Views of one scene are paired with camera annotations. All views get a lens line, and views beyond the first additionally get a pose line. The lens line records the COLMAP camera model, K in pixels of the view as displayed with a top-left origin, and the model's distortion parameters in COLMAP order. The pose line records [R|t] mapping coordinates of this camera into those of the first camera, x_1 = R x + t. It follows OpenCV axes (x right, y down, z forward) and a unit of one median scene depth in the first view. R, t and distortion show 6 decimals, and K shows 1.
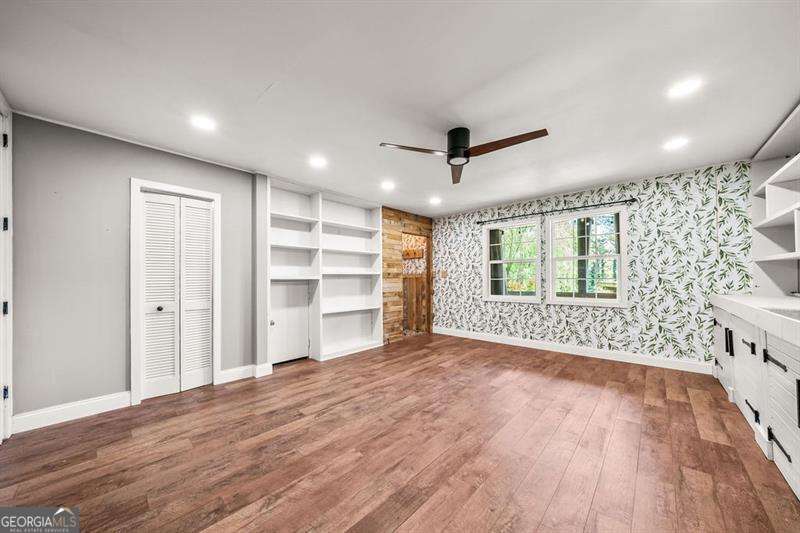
lens RADIAL K [[278.2, 0, 396.0], [0, 278.2, 274.5], [0, 0, 1]] dist [-0.002603, -0.000164]
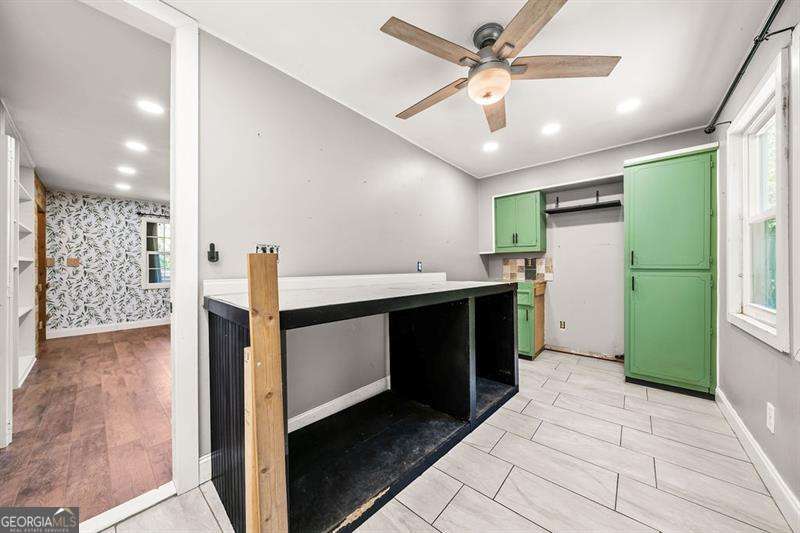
lens RADIAL K [[278.2, 0, 396.1], [0, 278.2, 269.0], [0, 0, 1]] dist [-0.002603, -0.000164]
pose [[-0.051572, 0.006448, 0.998648, -1.155645], [-0.003734, 0.999971, -0.006650, 0.032890], [-0.998662, -0.004072, -0.051547, 0.153564]]
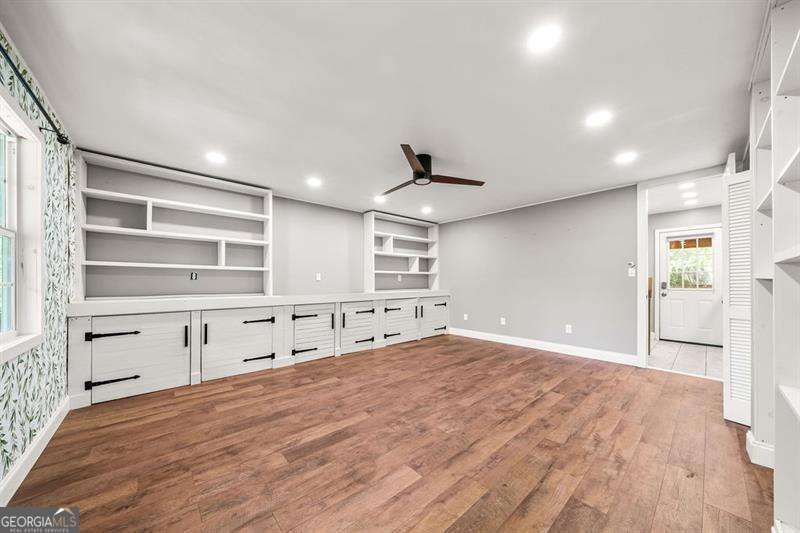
lens RADIAL K [[278.2, 0, 404.2], [0, 278.2, 282.0], [0, 0, 1]] dist [-0.002603, -0.000164]
pose [[-0.996988, 0.008006, 0.077145, 0.156310], [0.007170, 0.999913, -0.011104, 0.024874], [-0.077227, -0.010517, -0.996958, 1.600519]]
